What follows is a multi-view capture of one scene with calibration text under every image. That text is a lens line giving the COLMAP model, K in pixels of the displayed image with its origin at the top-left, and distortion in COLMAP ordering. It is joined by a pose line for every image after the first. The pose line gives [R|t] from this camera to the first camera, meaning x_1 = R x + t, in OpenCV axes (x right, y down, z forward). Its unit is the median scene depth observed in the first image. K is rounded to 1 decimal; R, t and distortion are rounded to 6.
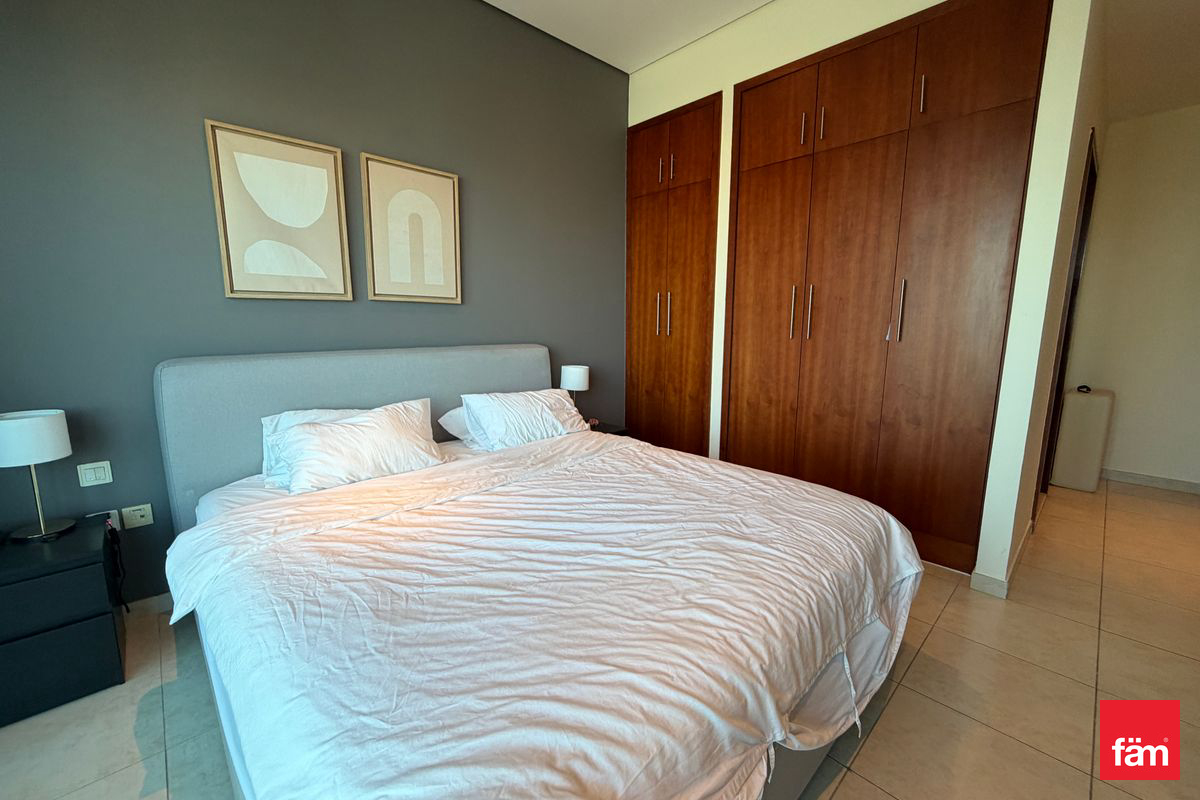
lens RADIAL K [[467.3, 0, 600.0], [0, 467.3, 400.0], [0, 0, 1]] dist [-0.000860, -0.000044]
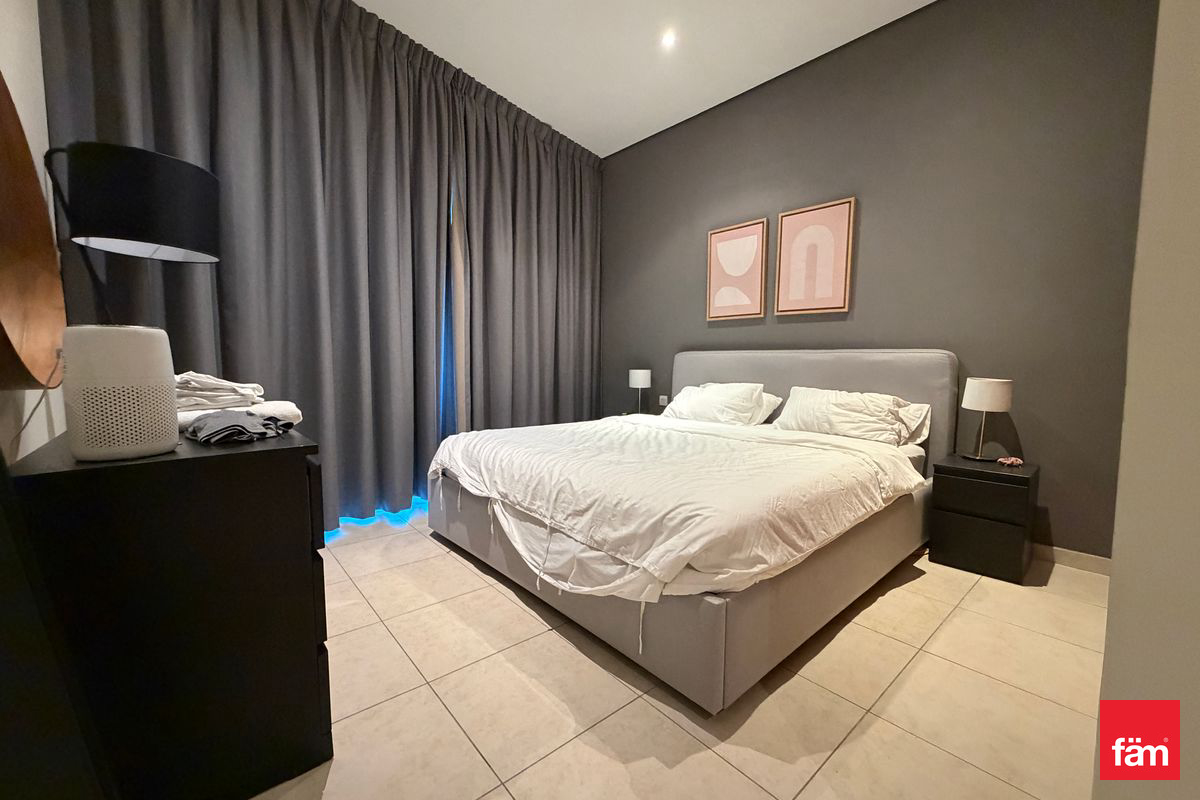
lens RADIAL K [[467.3, 0, 600.0], [0, 467.3, 400.0], [0, 0, 1]] dist [-0.000860, -0.000044]
pose [[-0.024274, 0.101081, -0.994582, 0.983103], [-0.153863, 0.982644, 0.103623, -0.023907], [0.987794, 0.155545, -0.008300, 0.528892]]
